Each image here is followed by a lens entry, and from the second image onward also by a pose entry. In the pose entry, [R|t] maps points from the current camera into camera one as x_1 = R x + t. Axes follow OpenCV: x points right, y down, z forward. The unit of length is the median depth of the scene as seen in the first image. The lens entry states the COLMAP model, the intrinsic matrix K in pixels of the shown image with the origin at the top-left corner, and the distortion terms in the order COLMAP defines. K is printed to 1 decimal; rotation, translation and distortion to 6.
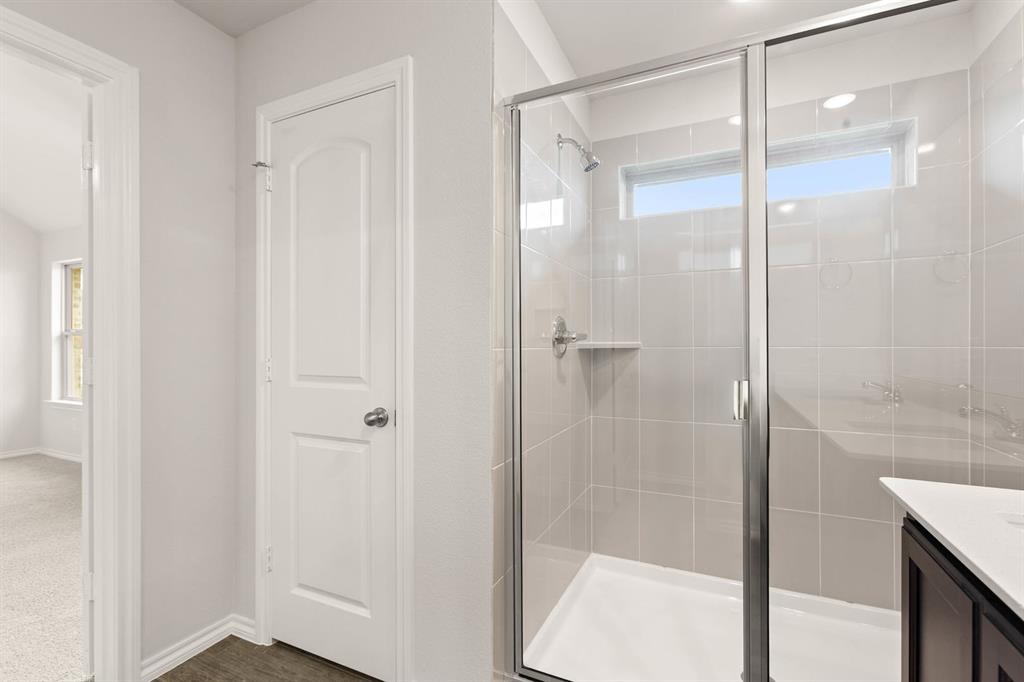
lens RADIAL K [[451.2, 0, 514.3], [0, 451.2, 346.5], [0, 0, 1]] dist [-0.001135, 0.001103]
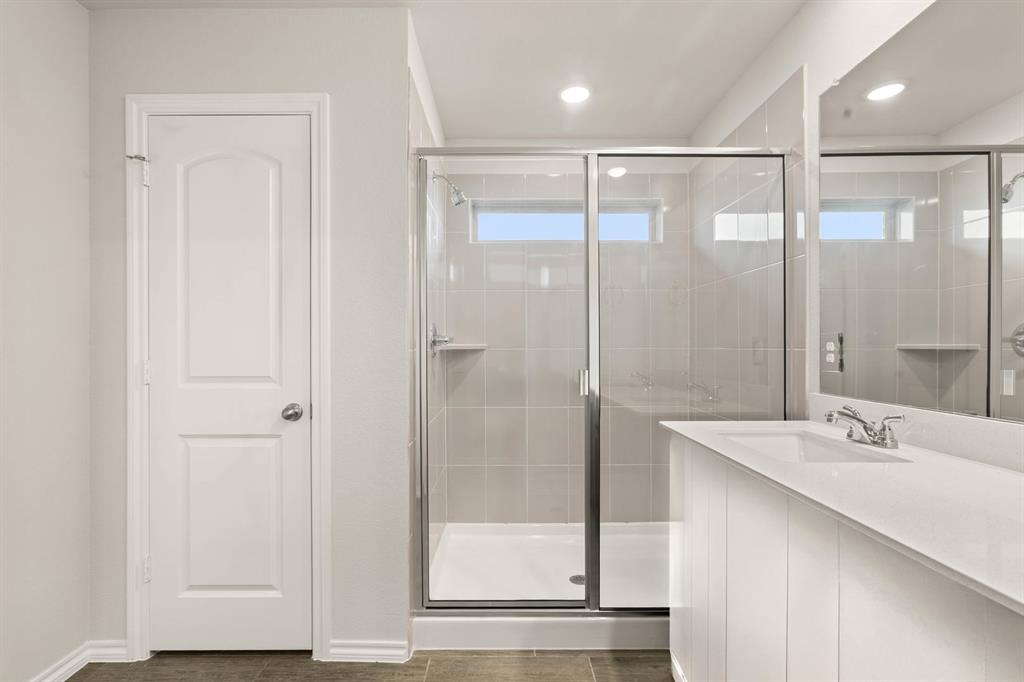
lens RADIAL K [[451.2, 0, 504.4], [0, 451.2, 349.4], [0, 0, 1]] dist [-0.001135, 0.001103]
pose [[0.911373, -0.002528, 0.411574, -0.248009], [0.001150, 0.999993, 0.003596, -0.000492], [-0.411581, -0.002804, 0.911369, -0.191352]]
